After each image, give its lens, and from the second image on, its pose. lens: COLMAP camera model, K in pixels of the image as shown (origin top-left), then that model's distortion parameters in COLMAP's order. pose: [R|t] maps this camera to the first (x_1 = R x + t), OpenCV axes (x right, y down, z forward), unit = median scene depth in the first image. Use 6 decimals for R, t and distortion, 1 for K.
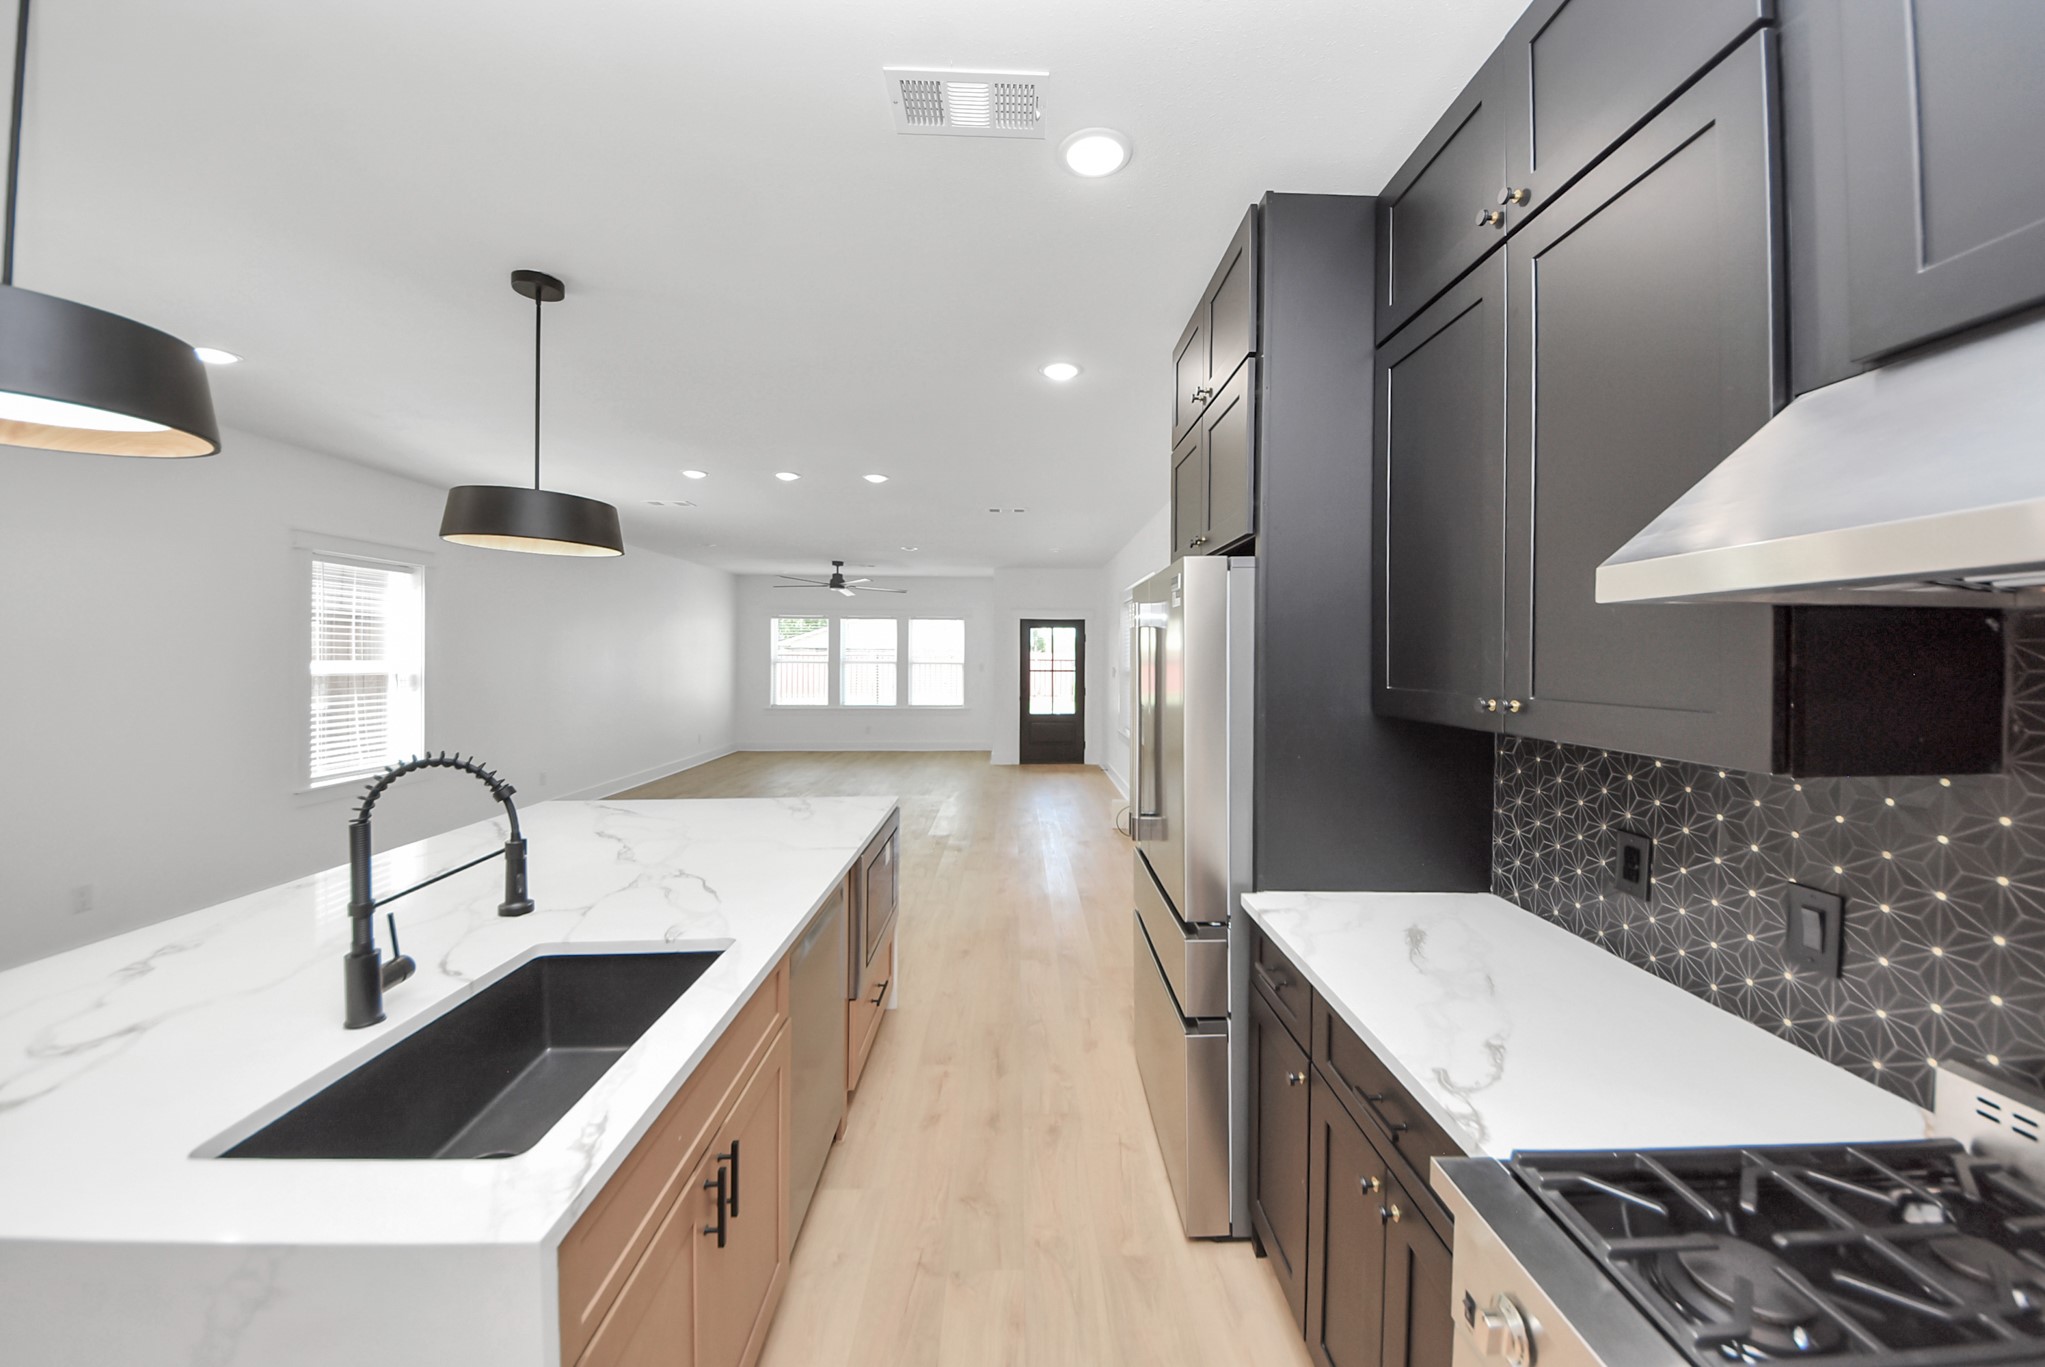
lens RADIAL K [[731.9, 0, 1029.4], [0, 731.9, 675.4], [0, 0, 1]] dist [0.009292, -0.005490]
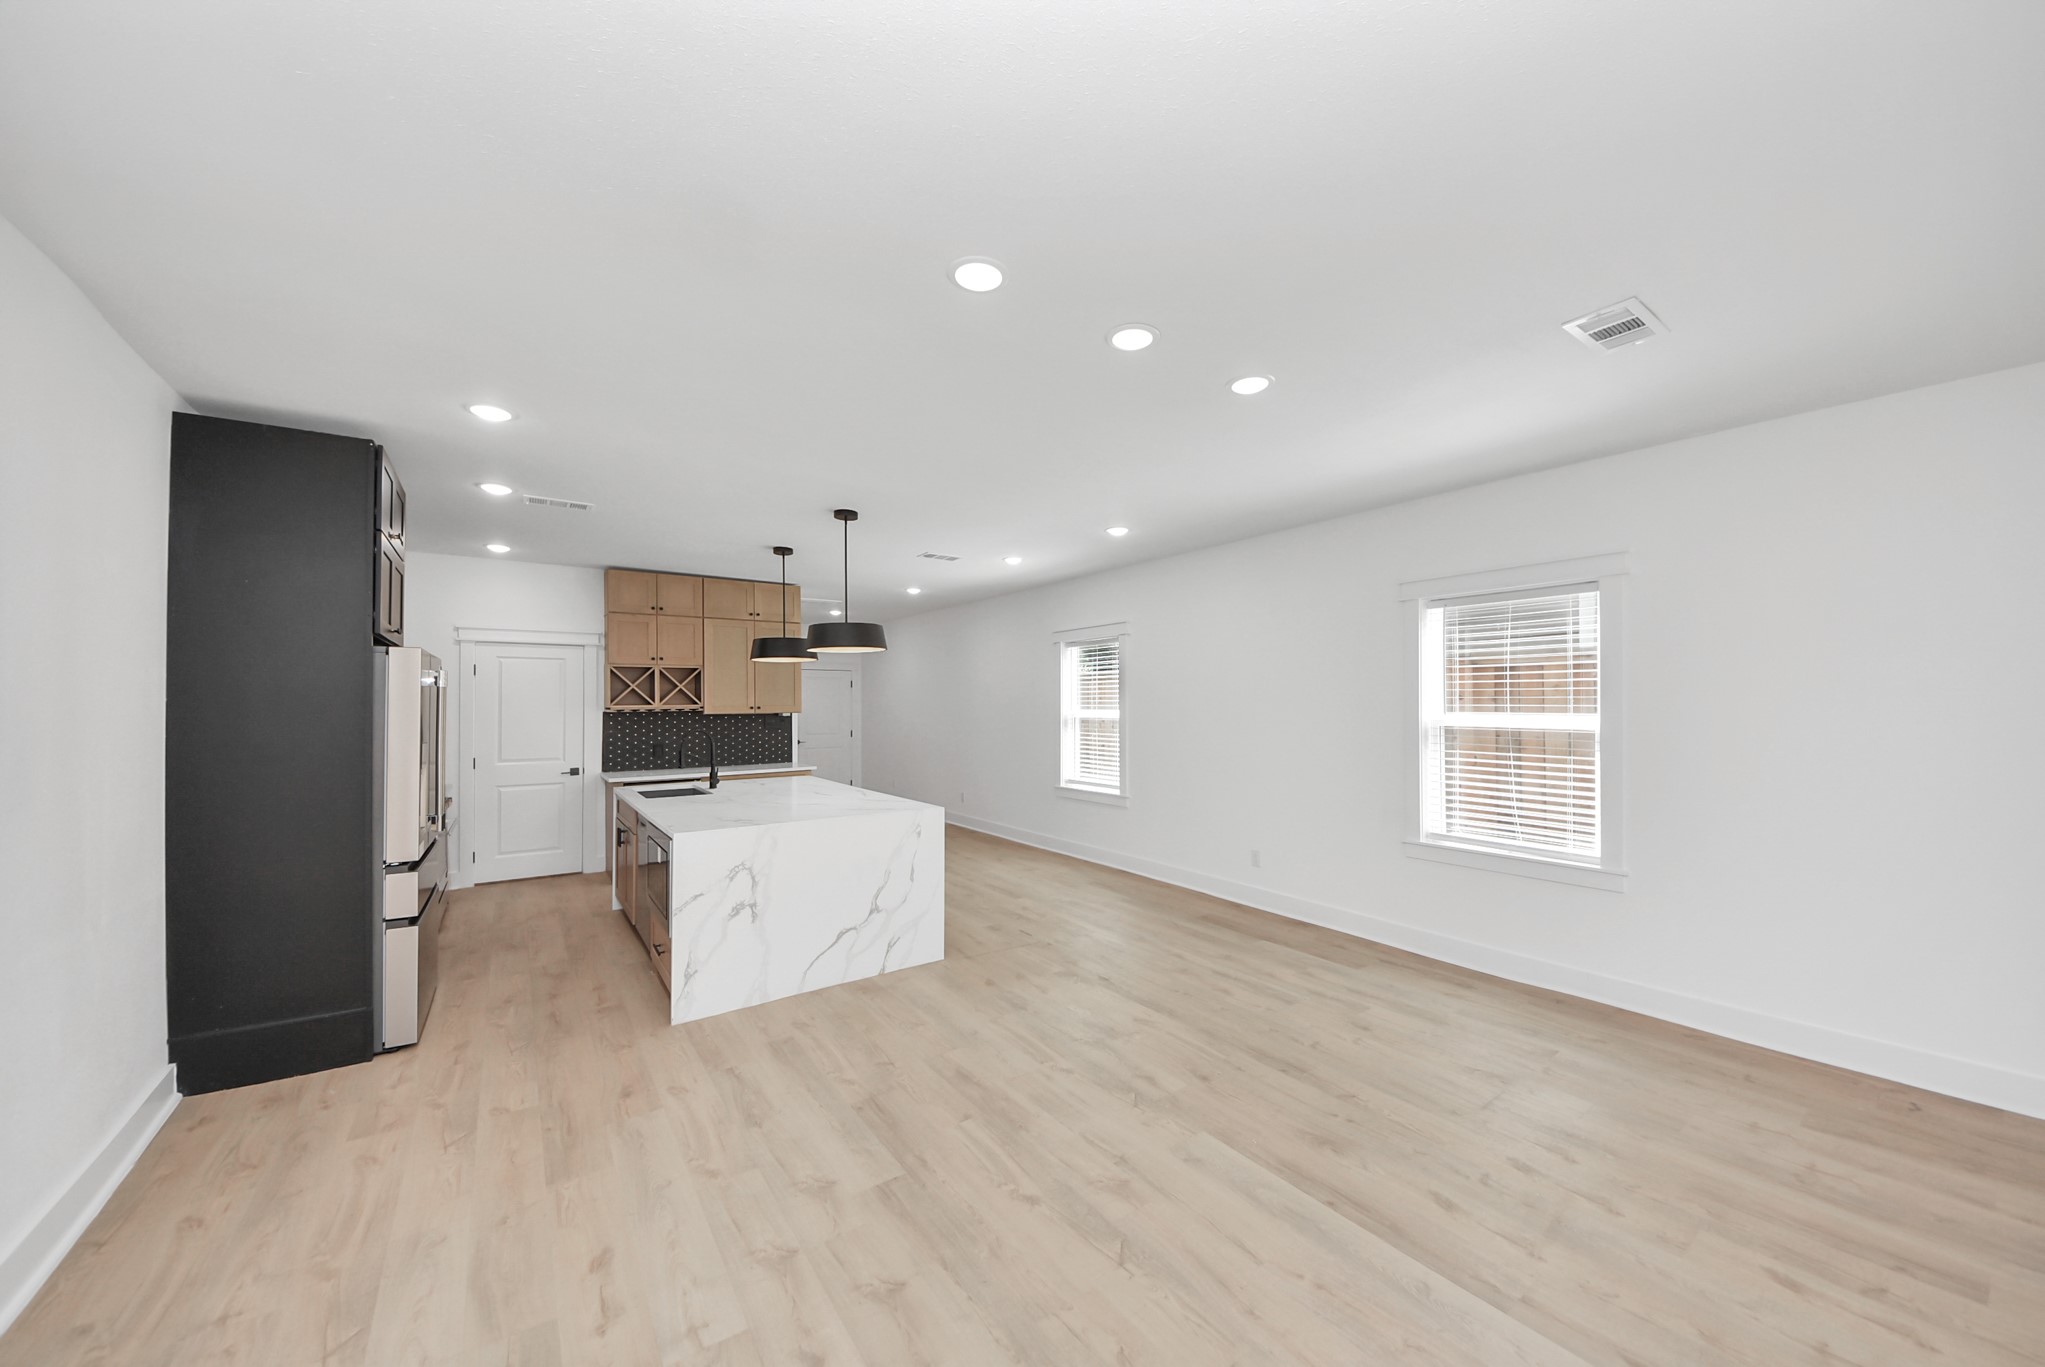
lens RADIAL K [[731.9, 0, 1048.2], [0, 731.9, 697.6], [0, 0, 1]] dist [0.009292, -0.005490]
pose [[-0.819653, -0.008939, -0.572791, -0.001850], [-0.016757, 0.999825, 0.008375, -0.017097], [0.572615, 0.016463, -0.819659, 0.671116]]
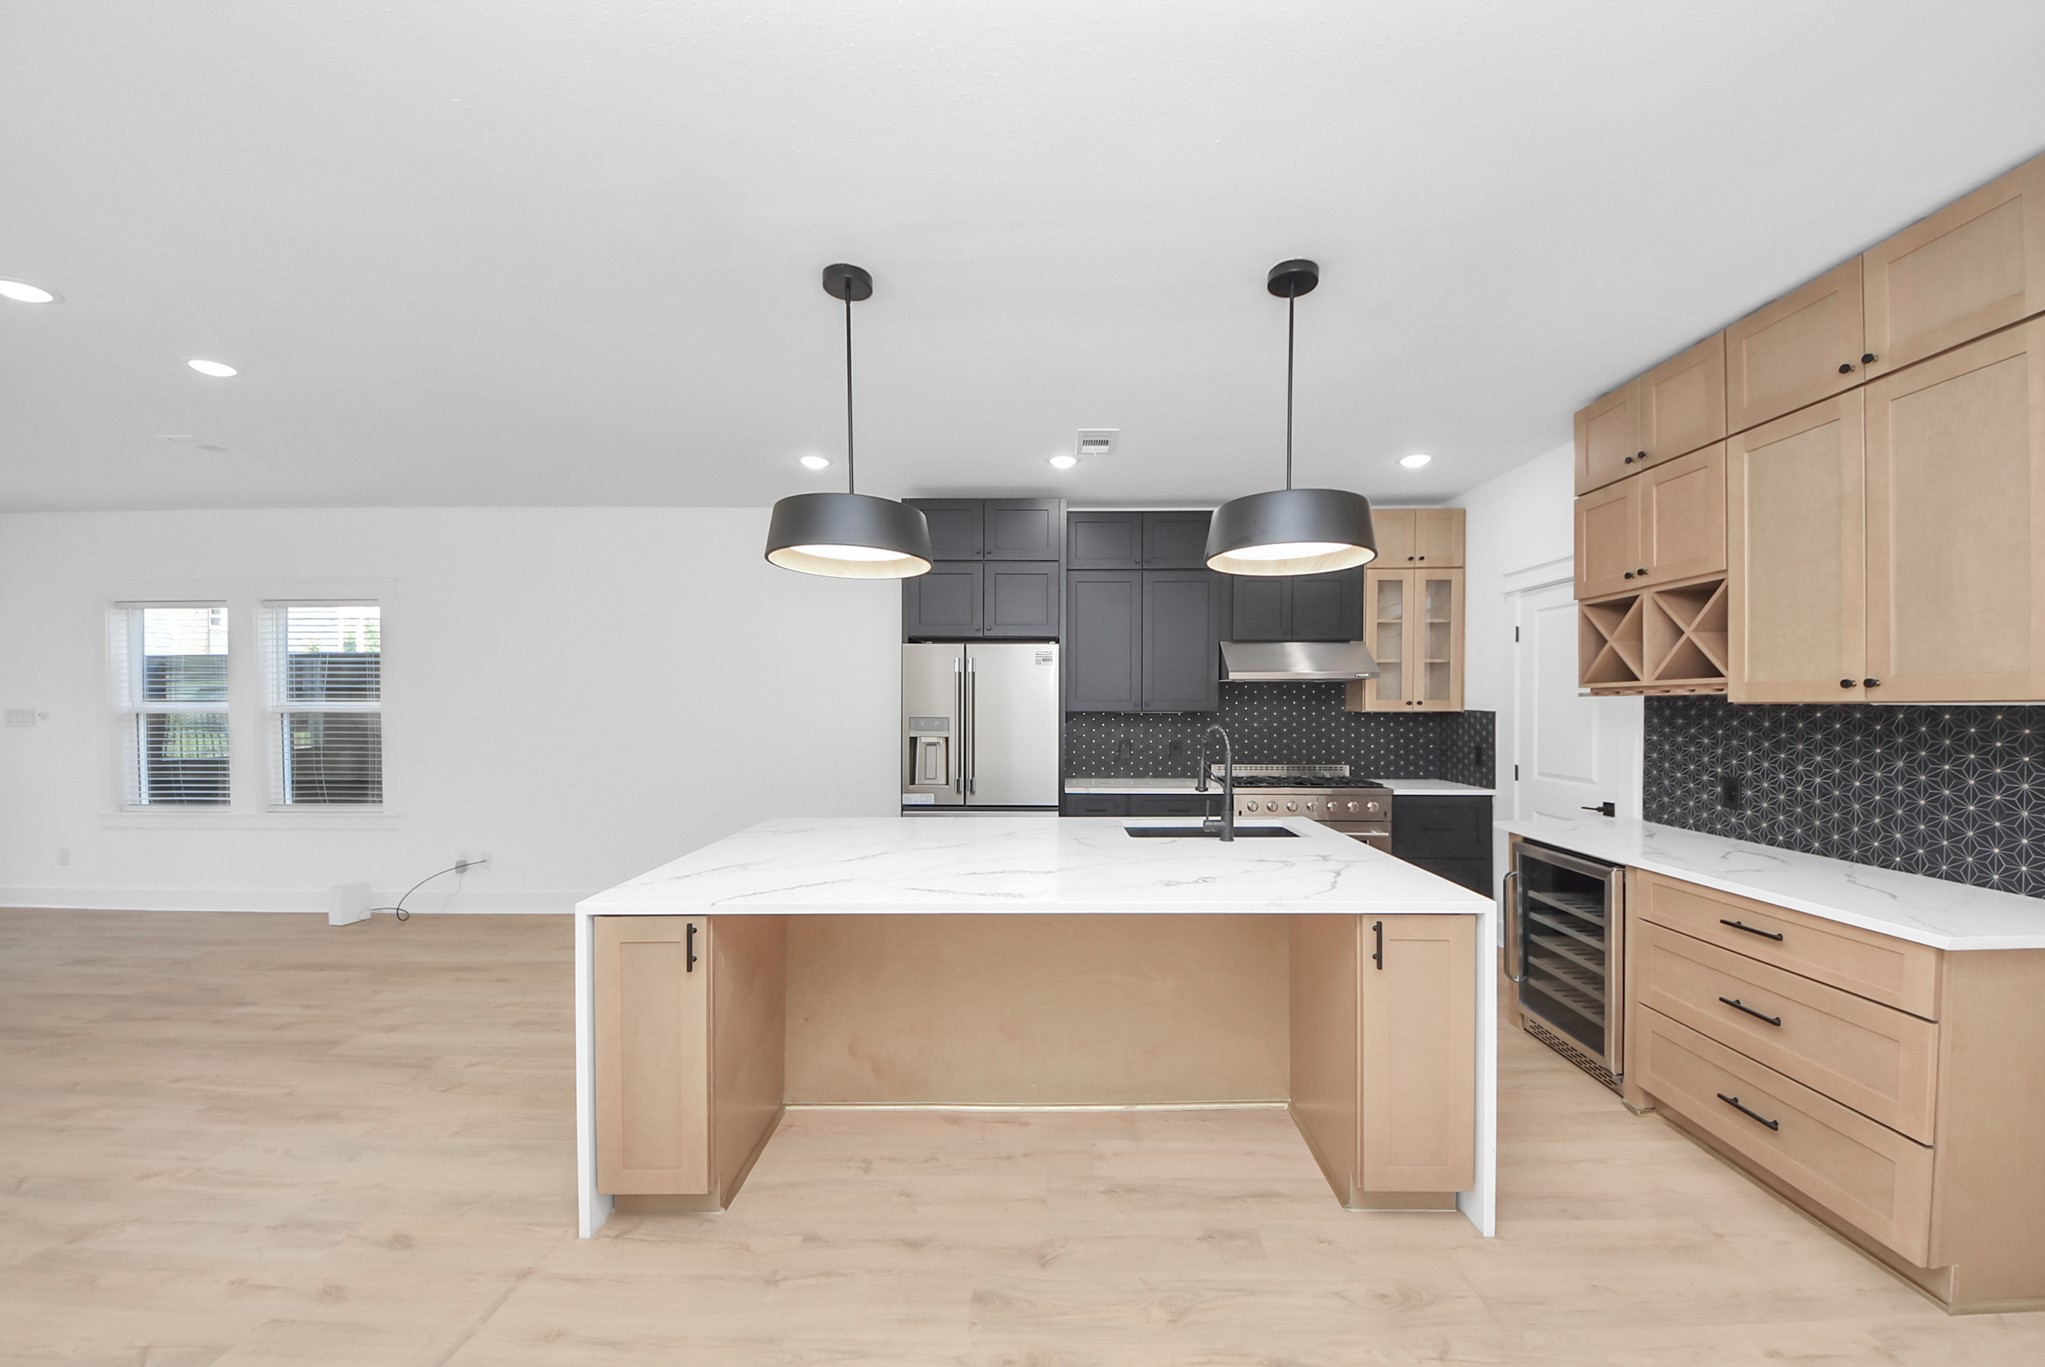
lens RADIAL K [[778.7, 0, 1040.0], [0, 778.7, 710.2], [0, 0, 1]] dist [-0.005512, -0.003902]
pose [[0.036609, -0.016867, 0.999187, -0.388614], [0.025859, 0.999539, 0.015925, 0.000862], [-0.998995, 0.025255, 0.037028, 0.164948]]
